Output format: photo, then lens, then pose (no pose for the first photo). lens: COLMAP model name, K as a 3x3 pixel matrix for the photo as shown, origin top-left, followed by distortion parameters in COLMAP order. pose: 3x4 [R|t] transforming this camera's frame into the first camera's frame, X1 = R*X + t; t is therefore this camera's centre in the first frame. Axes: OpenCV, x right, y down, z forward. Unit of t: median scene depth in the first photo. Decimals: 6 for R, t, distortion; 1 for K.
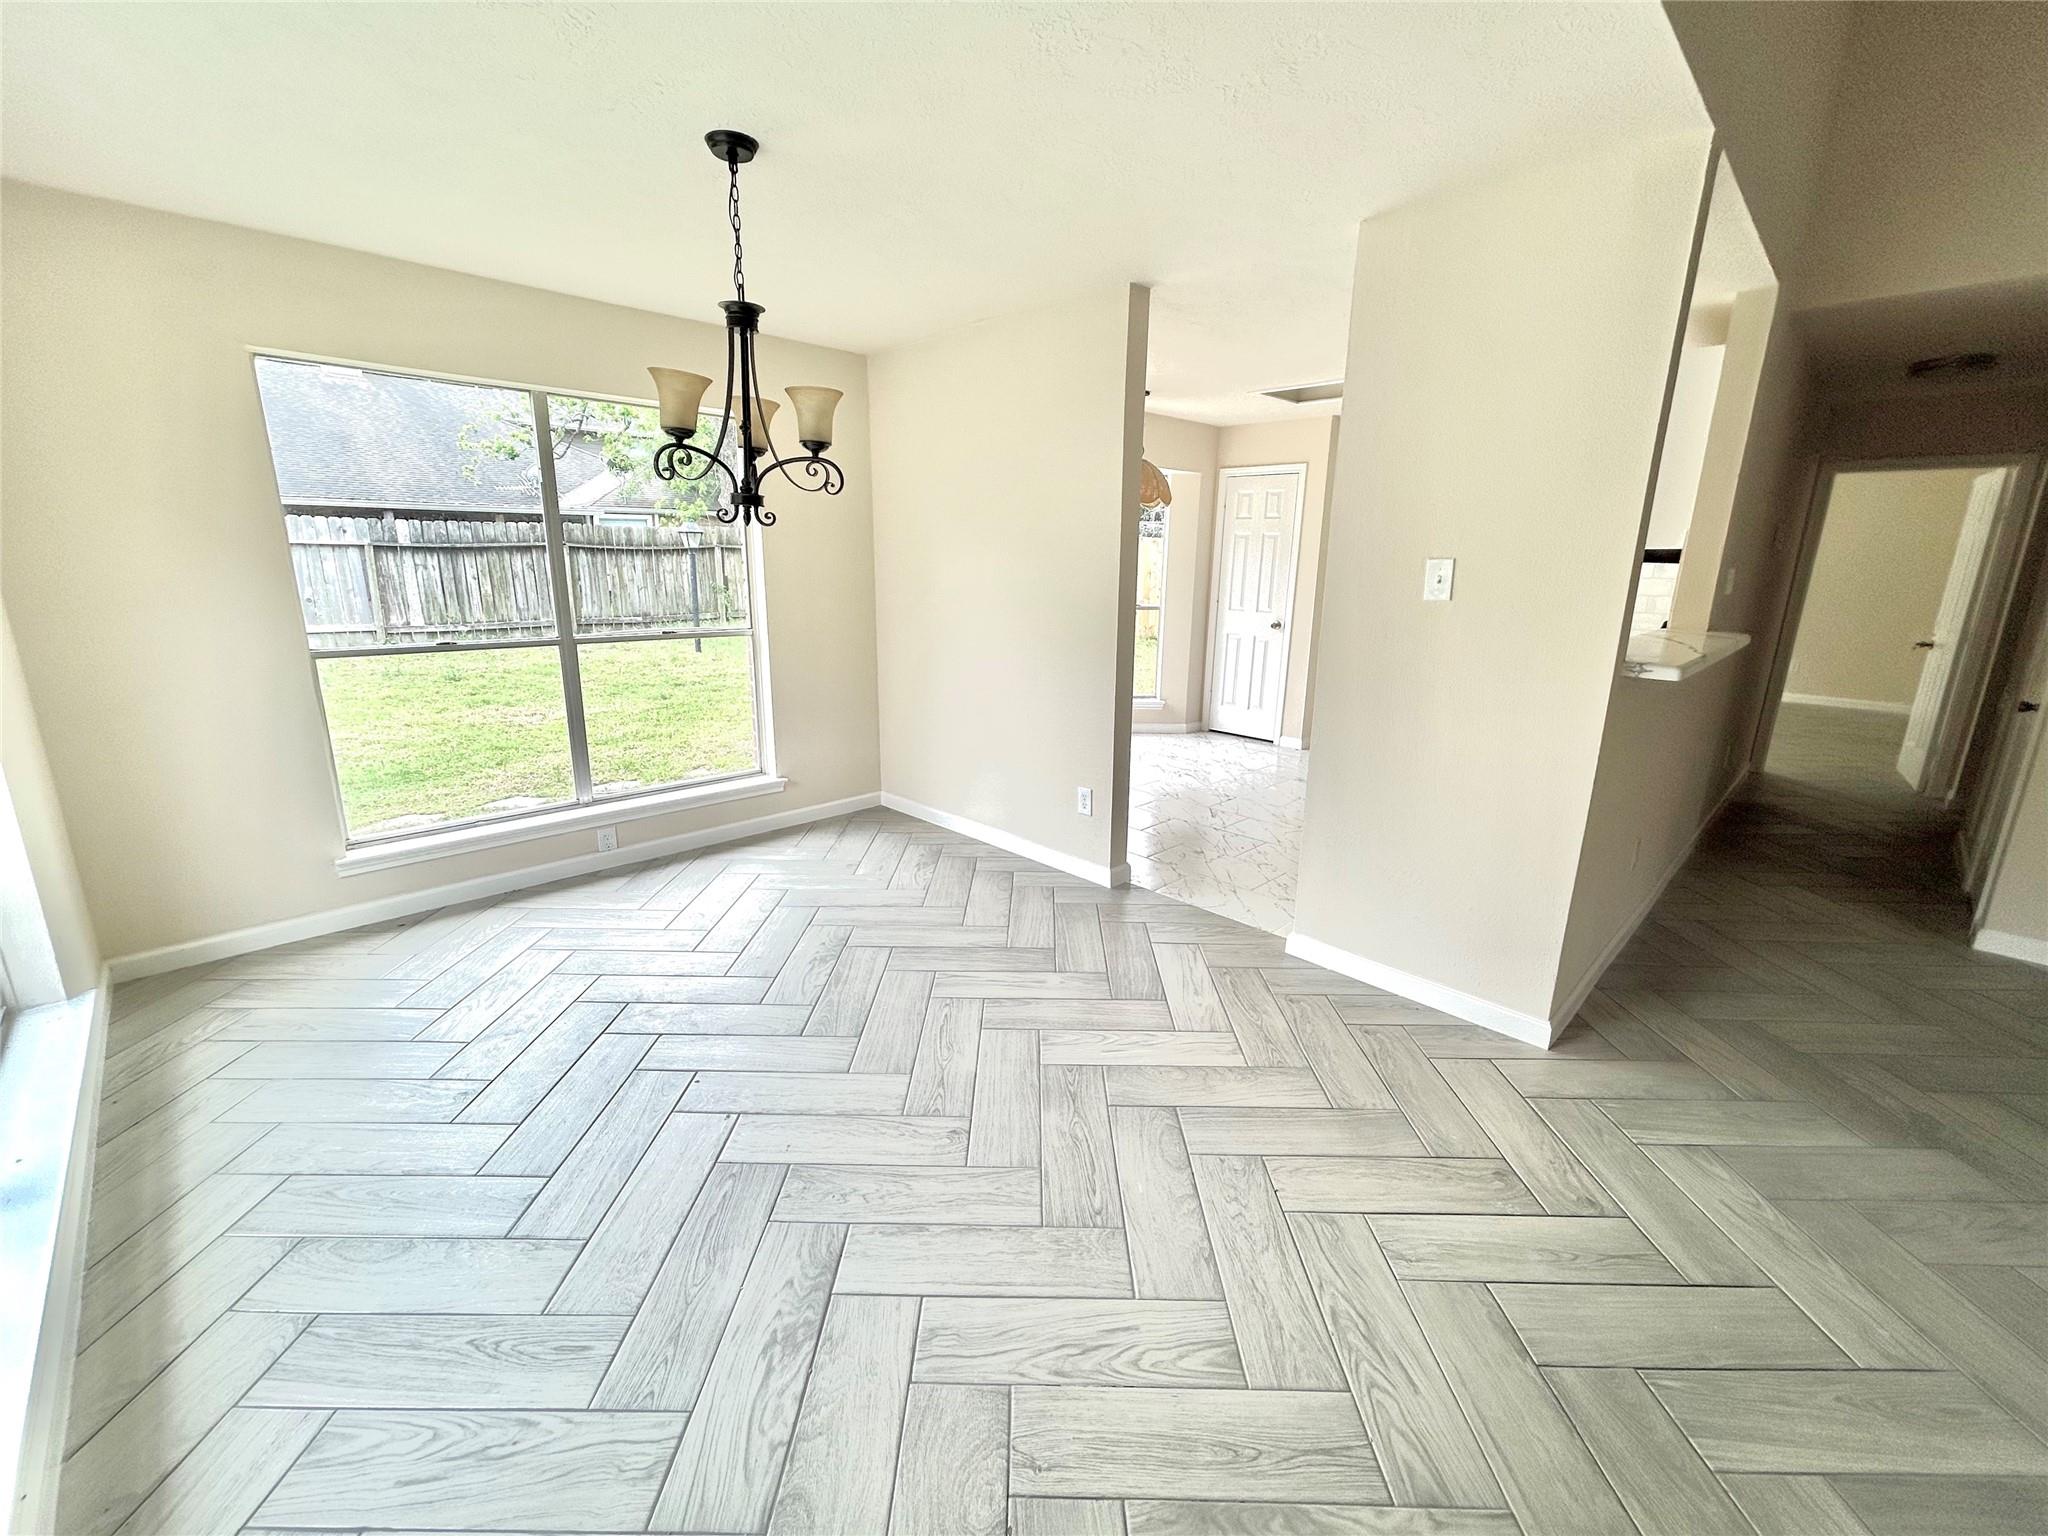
lens RADIAL K [[847.9, 0, 1024.0], [0, 847.9, 768.0], [0, 0, 1]] dist [0.002478, 0.000446]
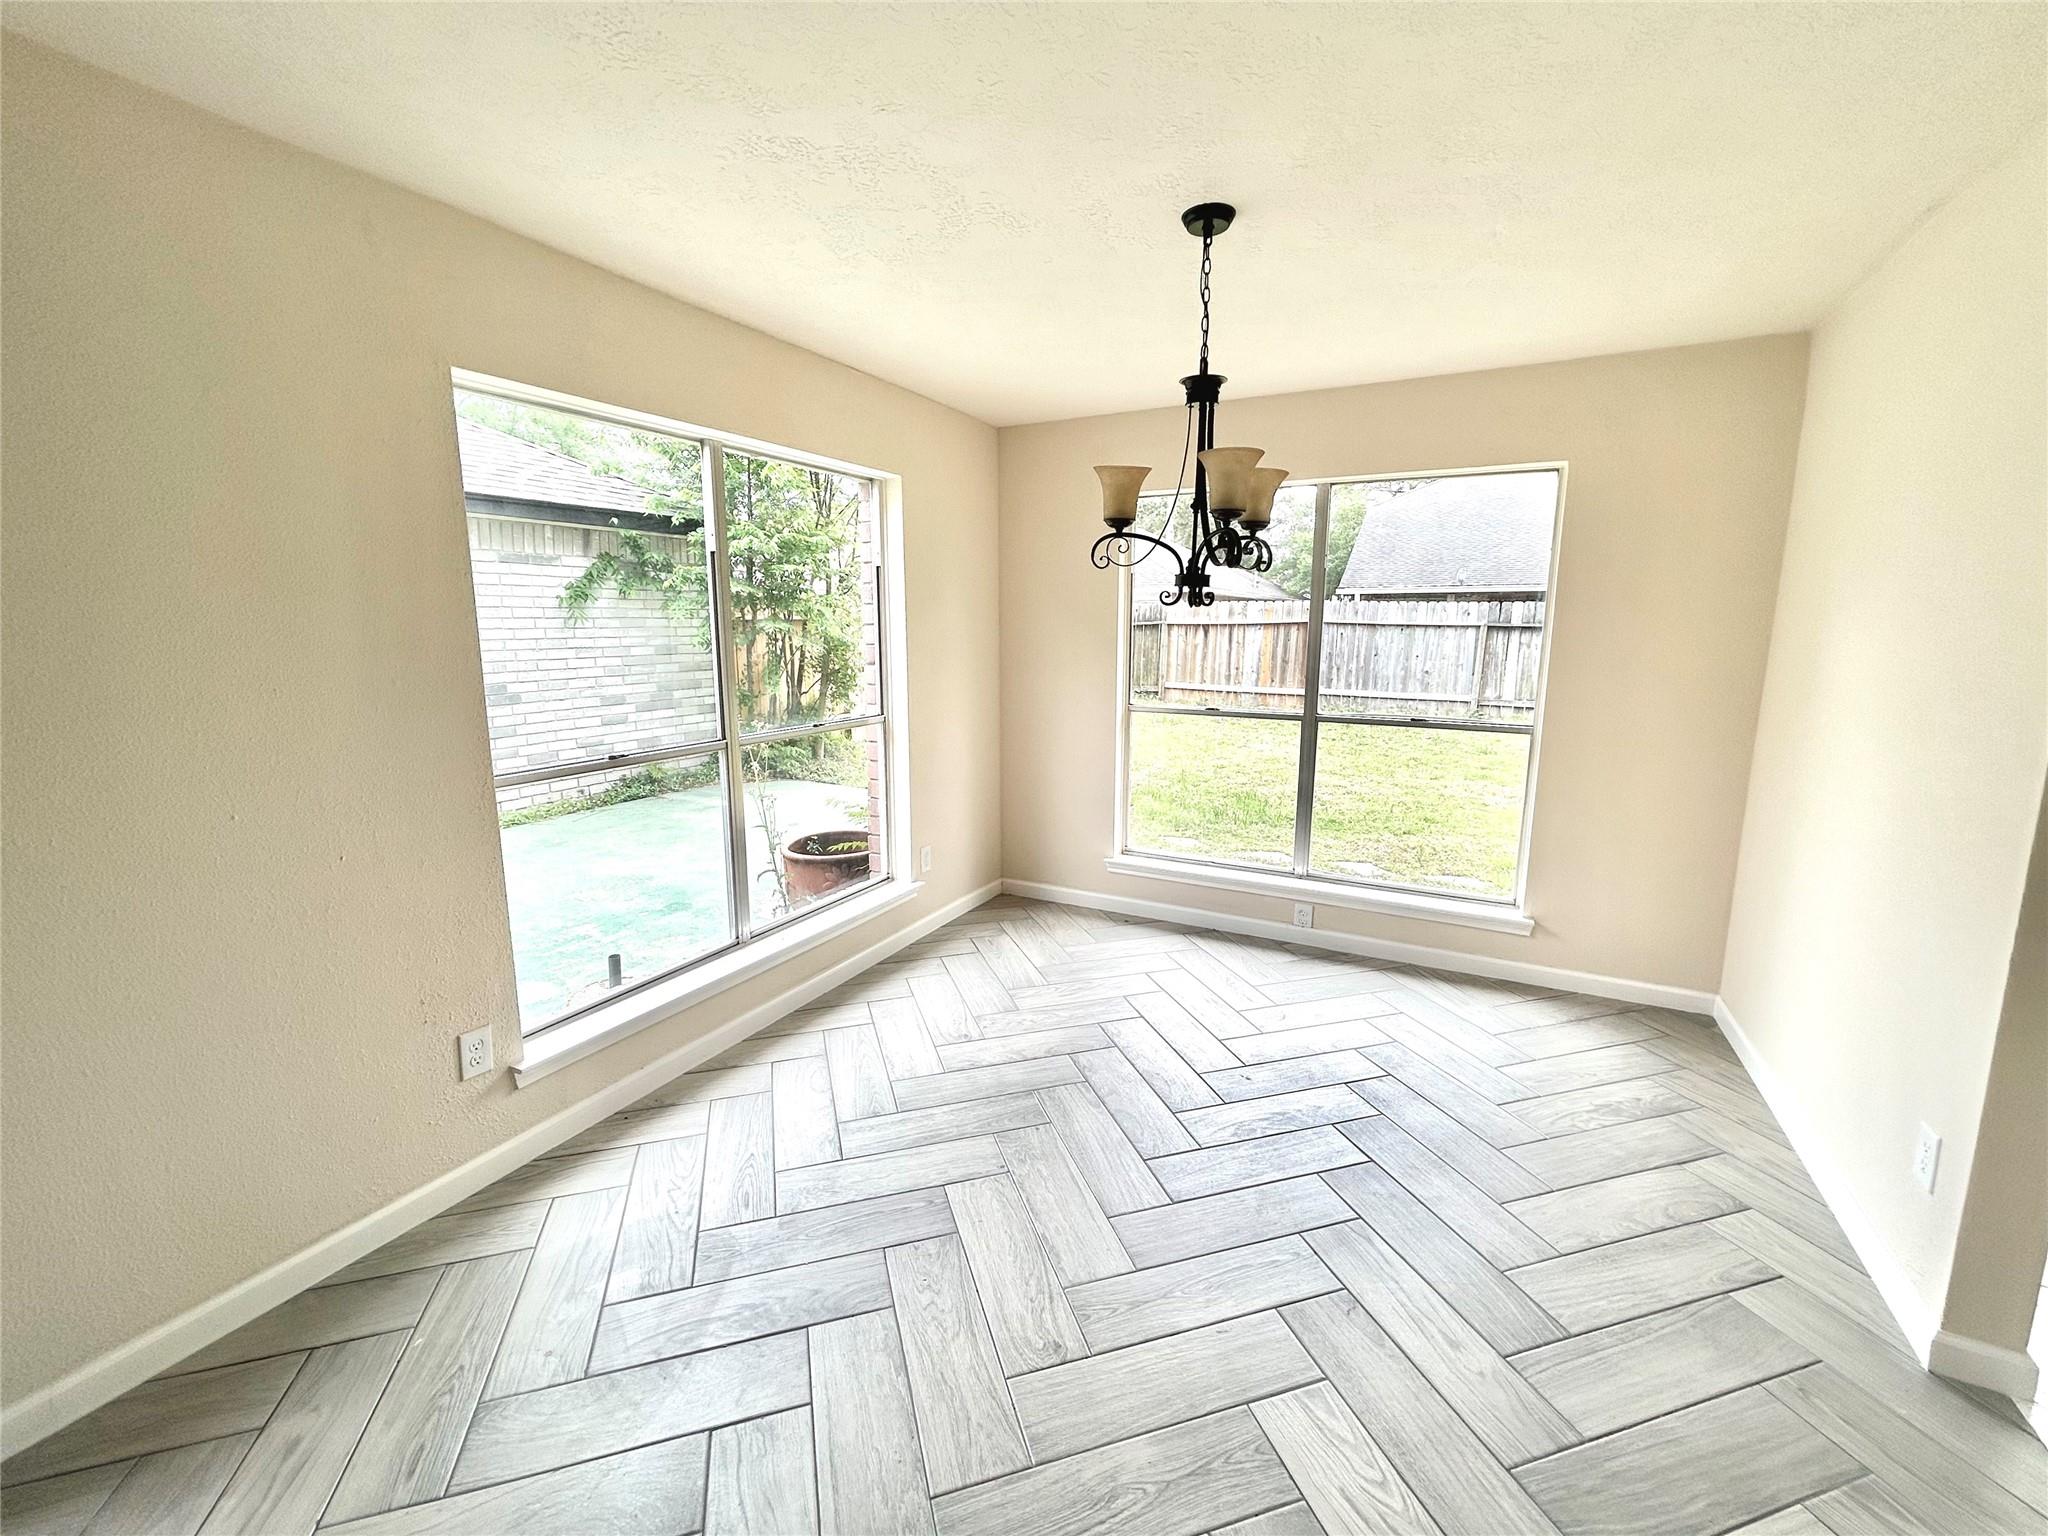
lens RADIAL K [[847.9, 0, 1024.0], [0, 847.9, 768.0], [0, 0, 1]] dist [0.002478, 0.000446]
pose [[0.295808, 0.149643, -0.943453, 0.358043], [-0.232565, 0.969218, 0.080812, -0.096701], [0.926505, 0.195509, 0.321505, 0.373444]]
